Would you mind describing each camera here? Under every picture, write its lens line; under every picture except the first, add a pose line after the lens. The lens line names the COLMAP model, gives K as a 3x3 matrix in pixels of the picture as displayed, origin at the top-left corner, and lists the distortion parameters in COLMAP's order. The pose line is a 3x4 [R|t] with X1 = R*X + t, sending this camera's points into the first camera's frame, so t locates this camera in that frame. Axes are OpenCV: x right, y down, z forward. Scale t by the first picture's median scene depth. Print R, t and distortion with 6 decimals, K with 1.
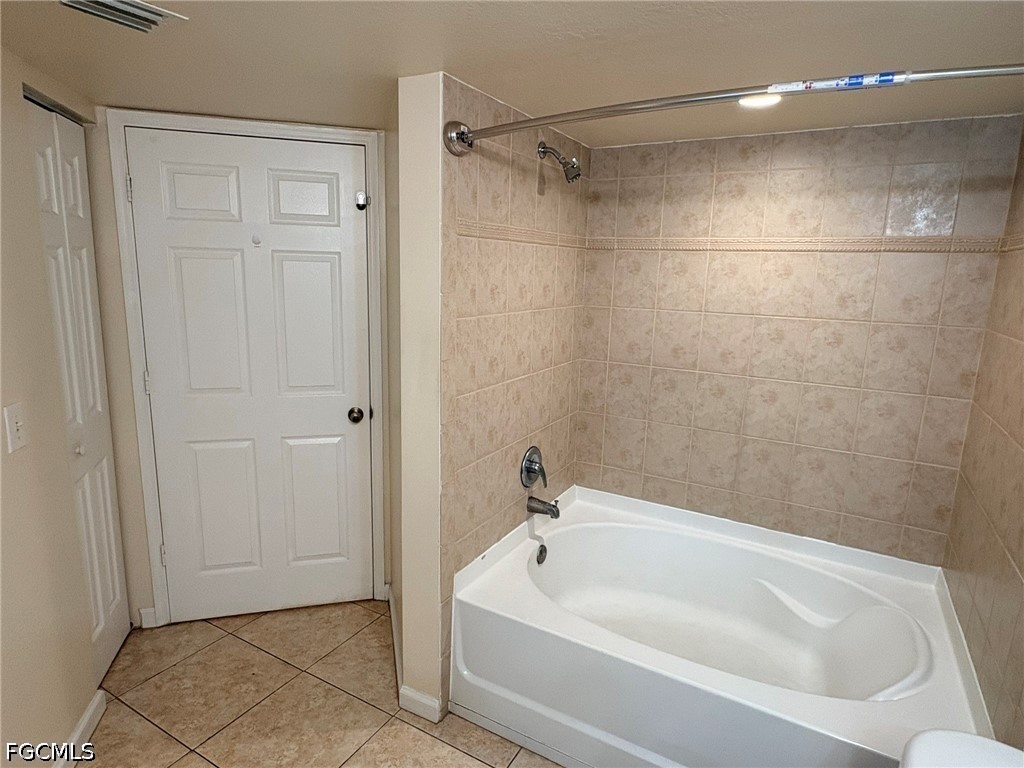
lens RADIAL K [[584.3, 0, 512.0], [0, 584.3, 384.0], [0, 0, 1]] dist [-0.001520, 0.001350]
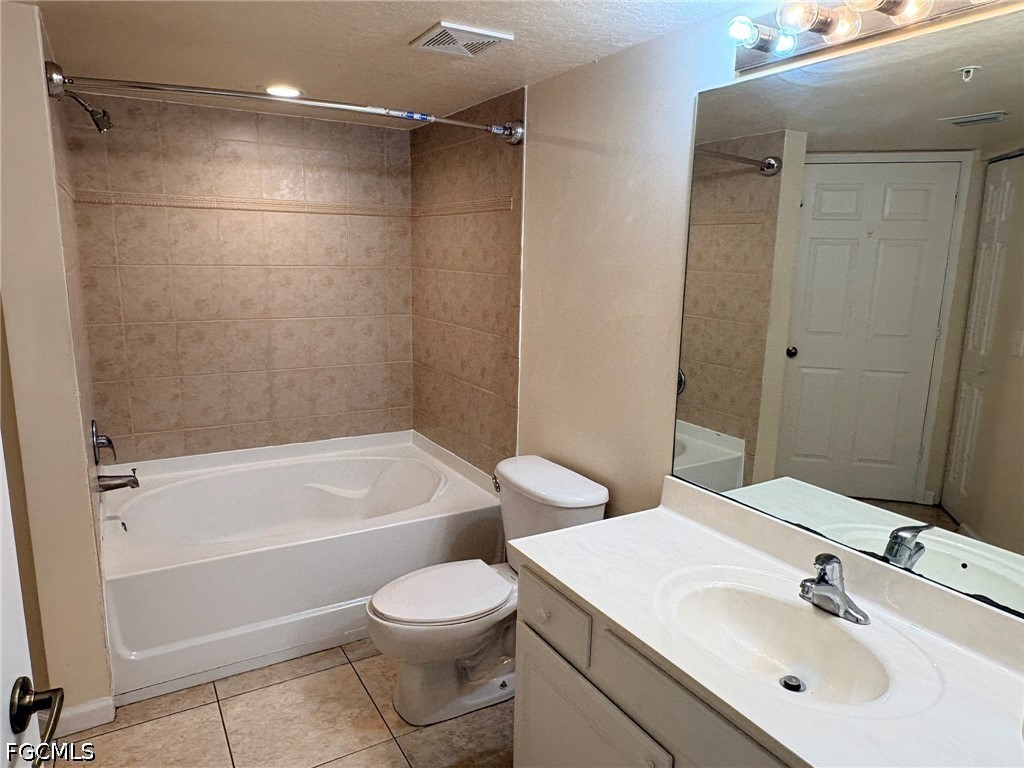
lens RADIAL K [[694.6, 0, 512.0], [0, 694.6, 384.0], [0, 0, 1]] dist [-0.002464, -0.001781]
pose [[0.487495, -0.180709, 0.854221, -0.567363], [0.161862, 0.980094, 0.114964, 0.034323], [-0.857991, 0.082221, 0.507041, -0.111086]]
